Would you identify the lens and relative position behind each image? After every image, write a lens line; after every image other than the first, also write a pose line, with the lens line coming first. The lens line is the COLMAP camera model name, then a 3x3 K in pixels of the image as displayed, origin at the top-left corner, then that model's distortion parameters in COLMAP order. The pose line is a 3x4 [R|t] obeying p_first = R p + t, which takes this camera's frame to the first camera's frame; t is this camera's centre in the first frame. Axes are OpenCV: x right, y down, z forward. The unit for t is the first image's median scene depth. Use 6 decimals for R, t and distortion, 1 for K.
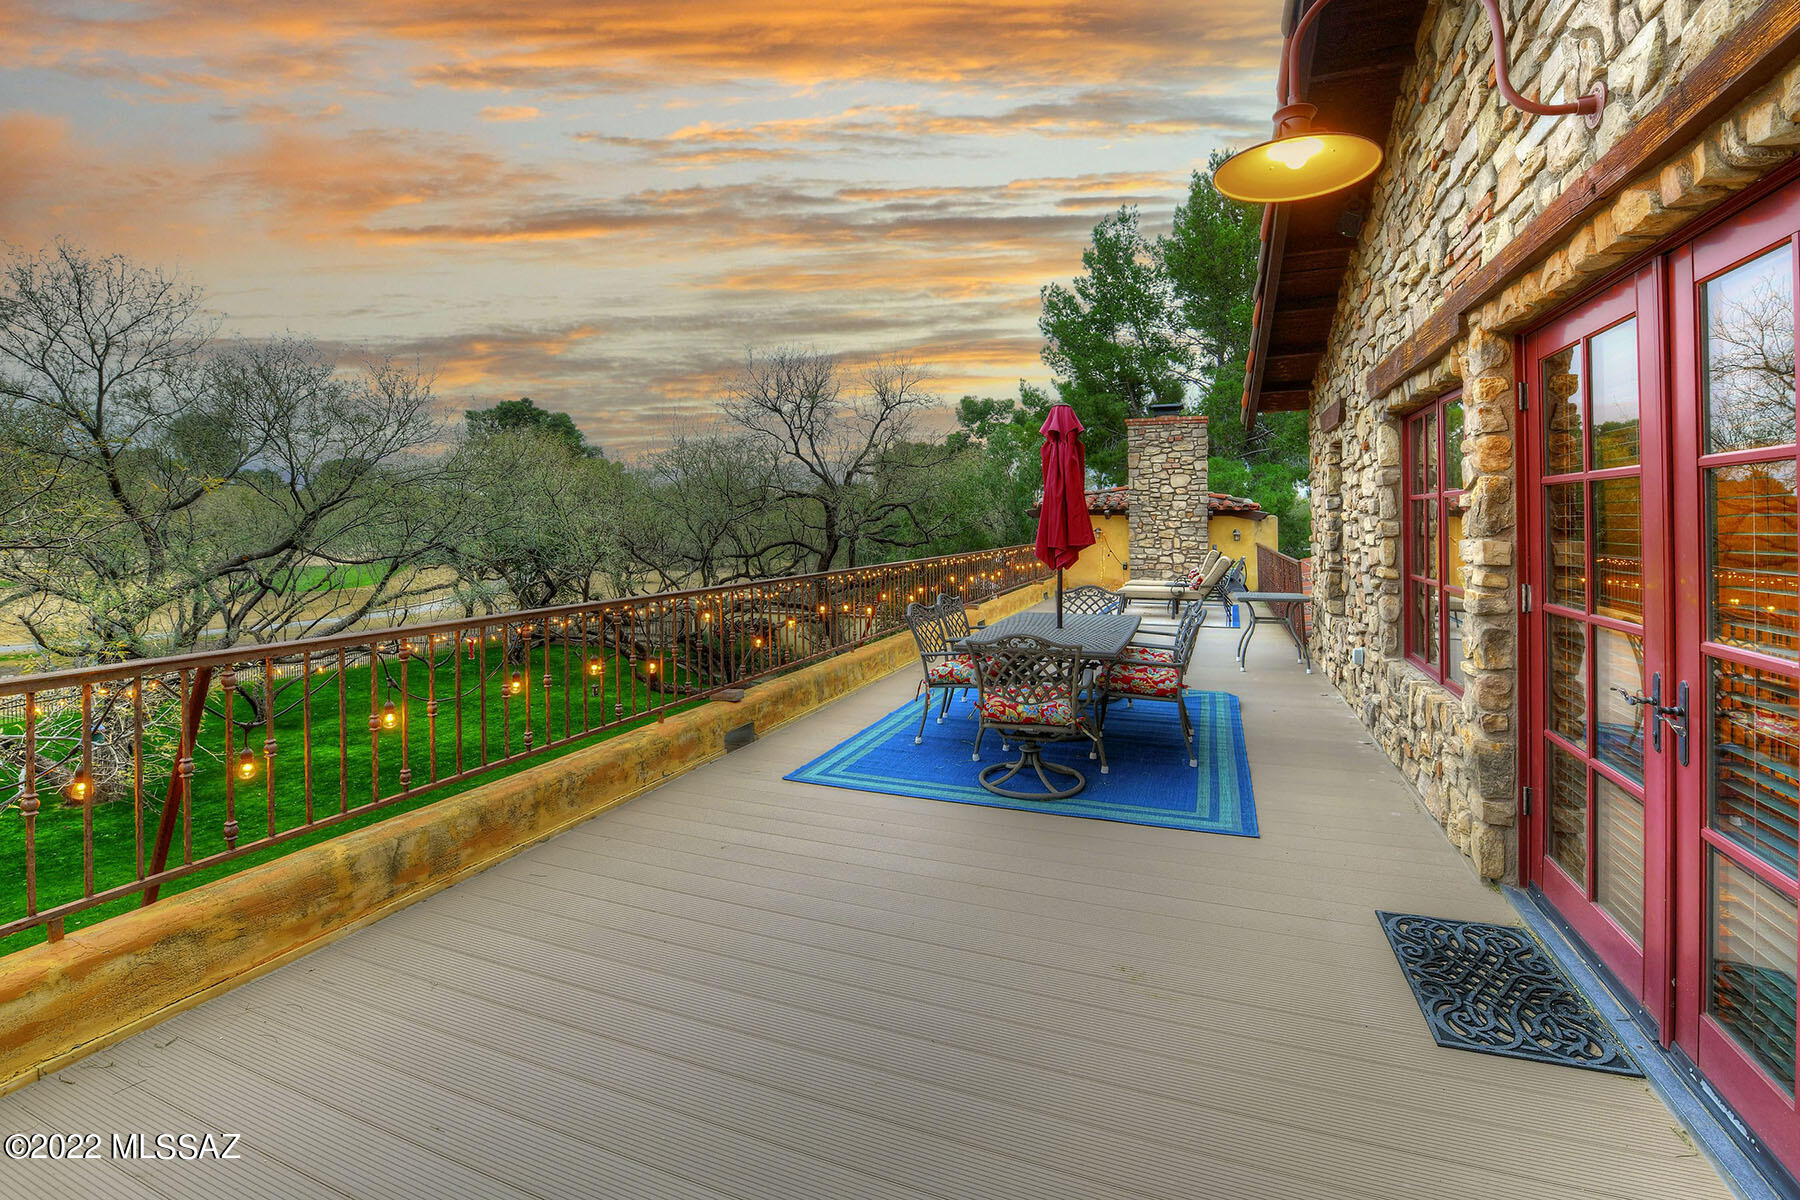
lens RADIAL K [[735.7, 0, 945.4], [0, 735.7, 521.7], [0, 0, 1]] dist [-0.018670, -0.000360]
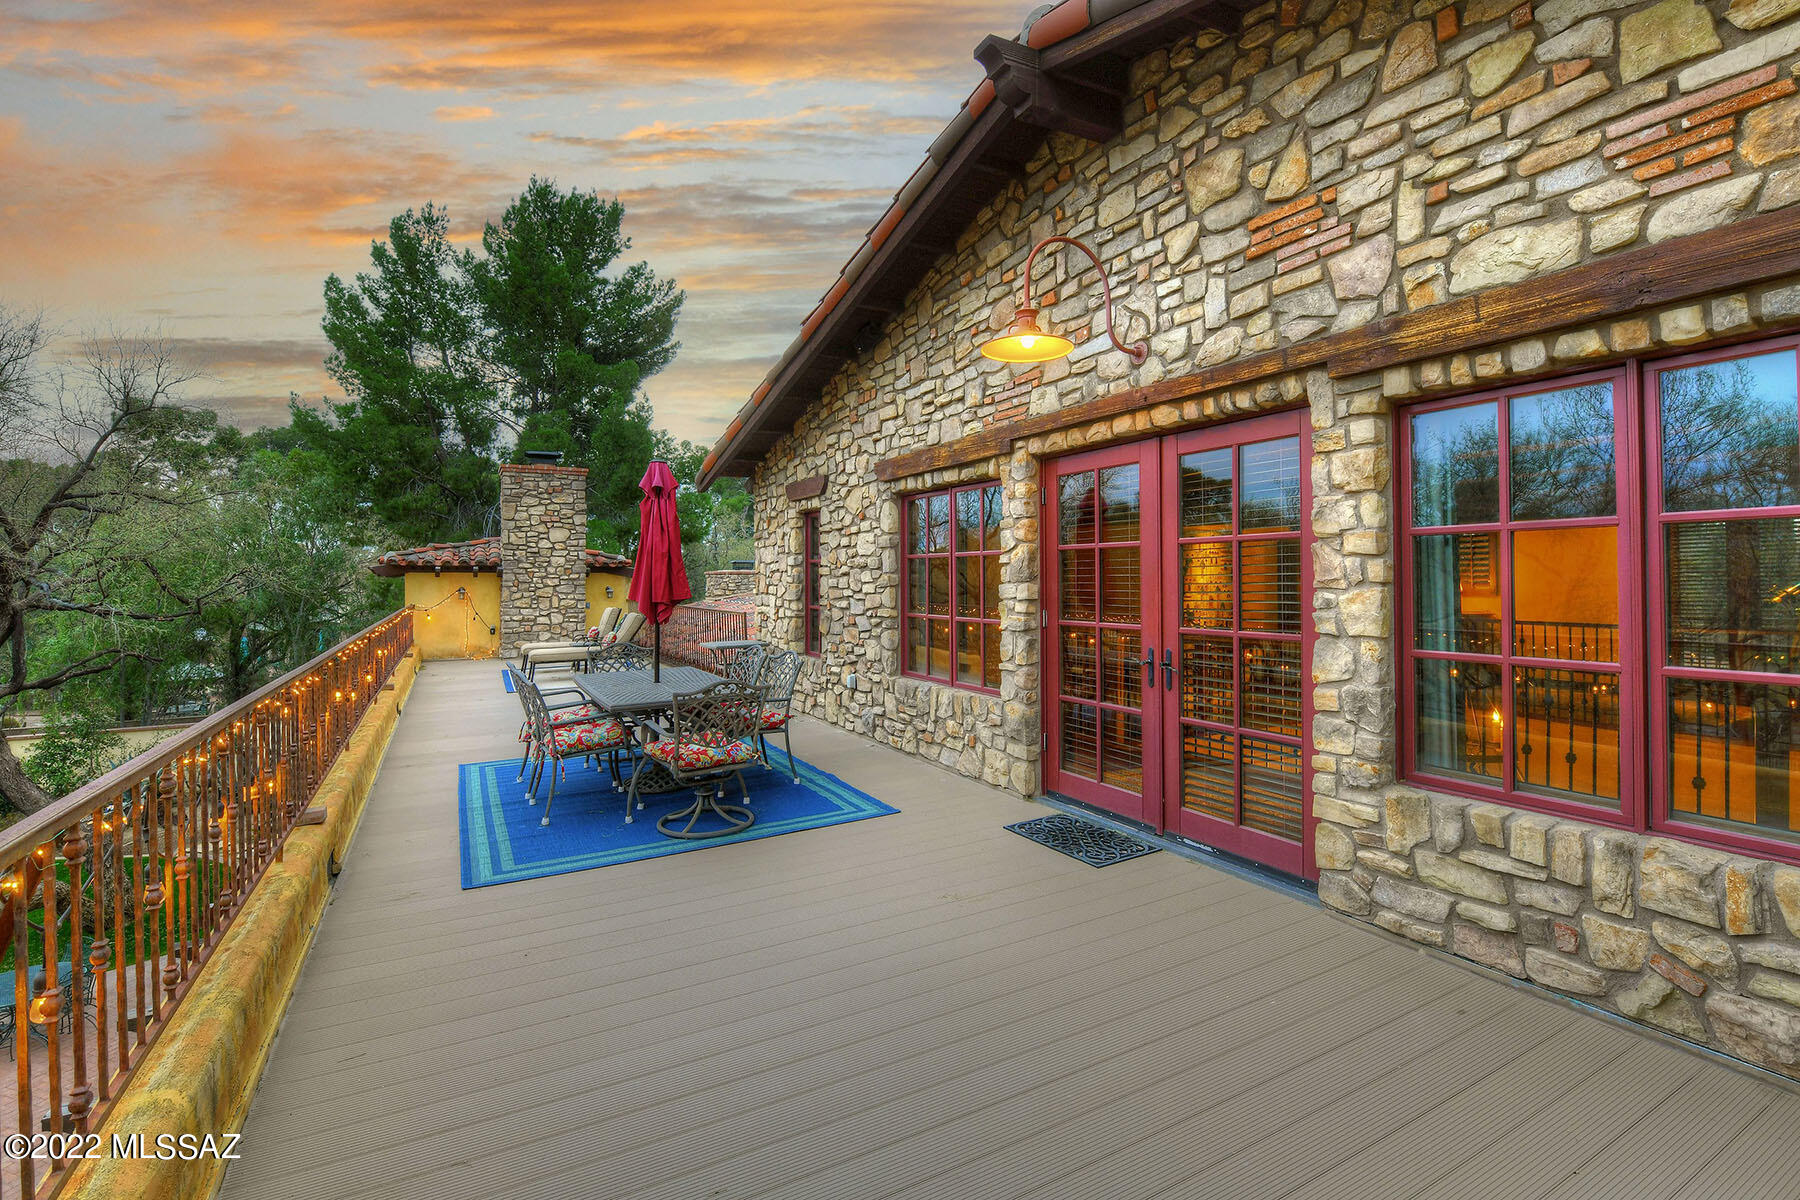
lens RADIAL K [[790.3, 0, 889.7], [0, 790.3, 584.7], [0, 0, 1]] dist [-0.004235, -0.000182]
pose [[0.667112, -0.017657, 0.744748, -0.439673], [0.012816, 0.999843, 0.012225, 0.000995], [-0.744847, 0.001389, 0.667233, 0.037273]]
